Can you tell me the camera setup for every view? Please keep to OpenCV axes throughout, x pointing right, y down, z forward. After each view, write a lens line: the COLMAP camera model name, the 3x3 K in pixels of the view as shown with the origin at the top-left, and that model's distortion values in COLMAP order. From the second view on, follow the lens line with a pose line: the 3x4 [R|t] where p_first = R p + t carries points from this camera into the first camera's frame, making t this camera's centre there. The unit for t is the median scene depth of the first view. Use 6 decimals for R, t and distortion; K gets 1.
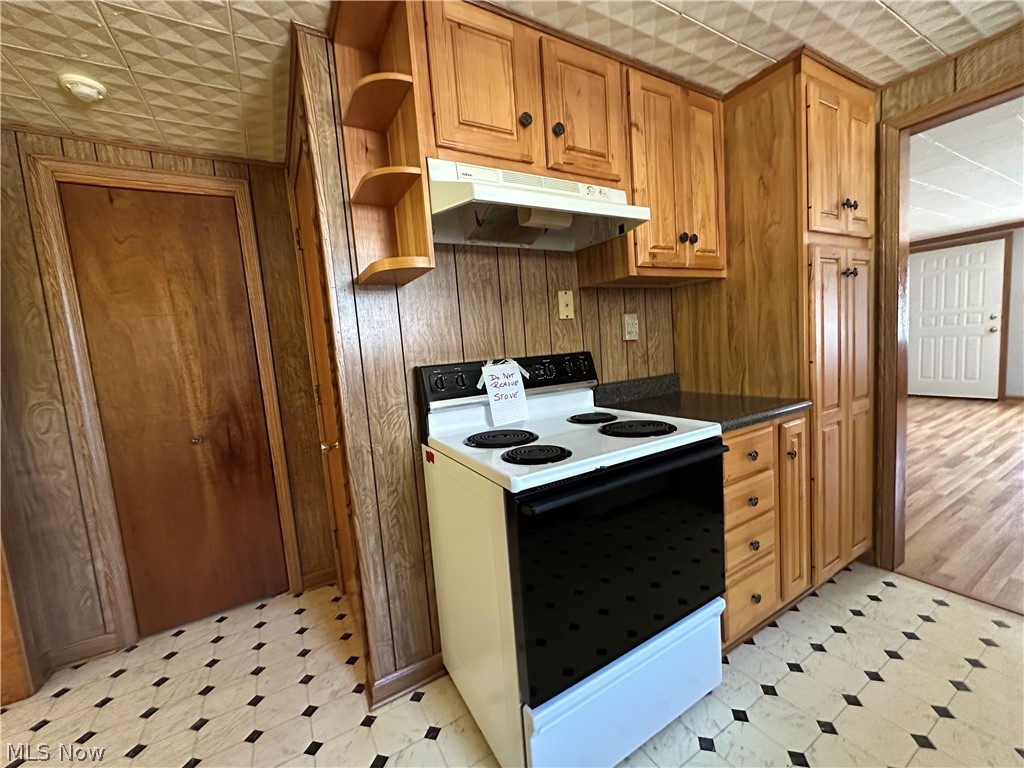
lens RADIAL K [[409.8, 0, 513.1], [0, 409.8, 384.4], [0, 0, 1]] dist [-0.000490, 0.000186]
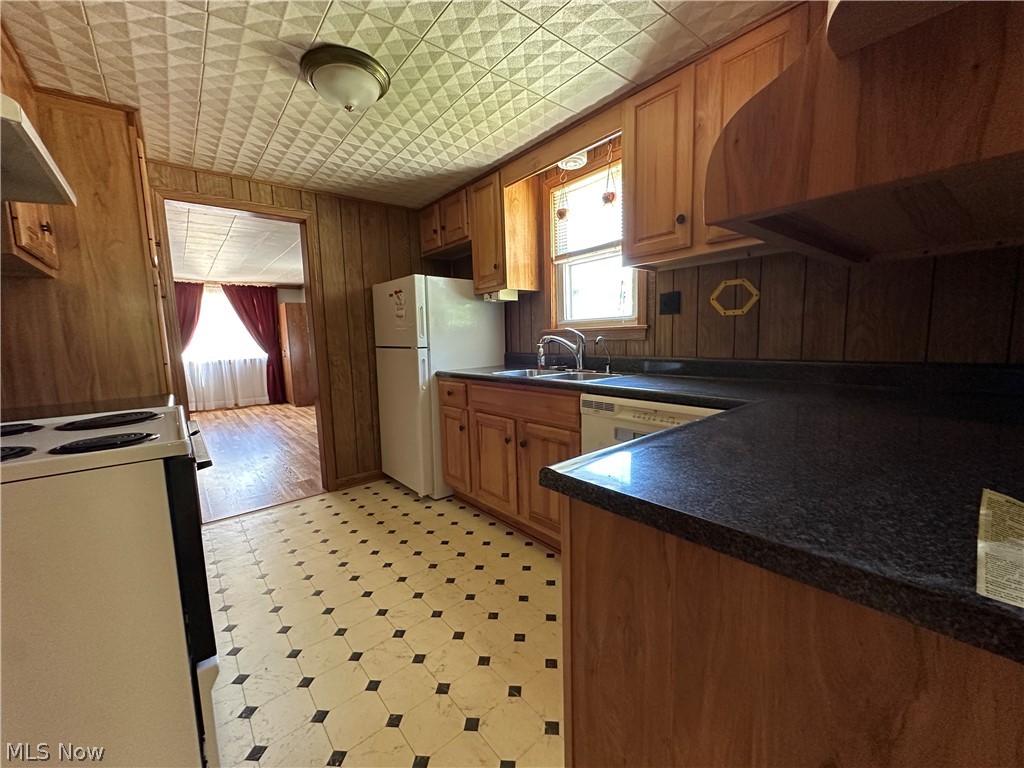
lens RADIAL K [[409.8, 0, 510.0], [0, 409.8, 385.4], [0, 0, 1]] dist [-0.000490, 0.000186]
pose [[-0.163989, -0.040026, 0.985650, -0.646602], [0.136474, 0.988648, 0.062854, 0.070535], [-0.976976, 0.144823, -0.156665, 0.184722]]
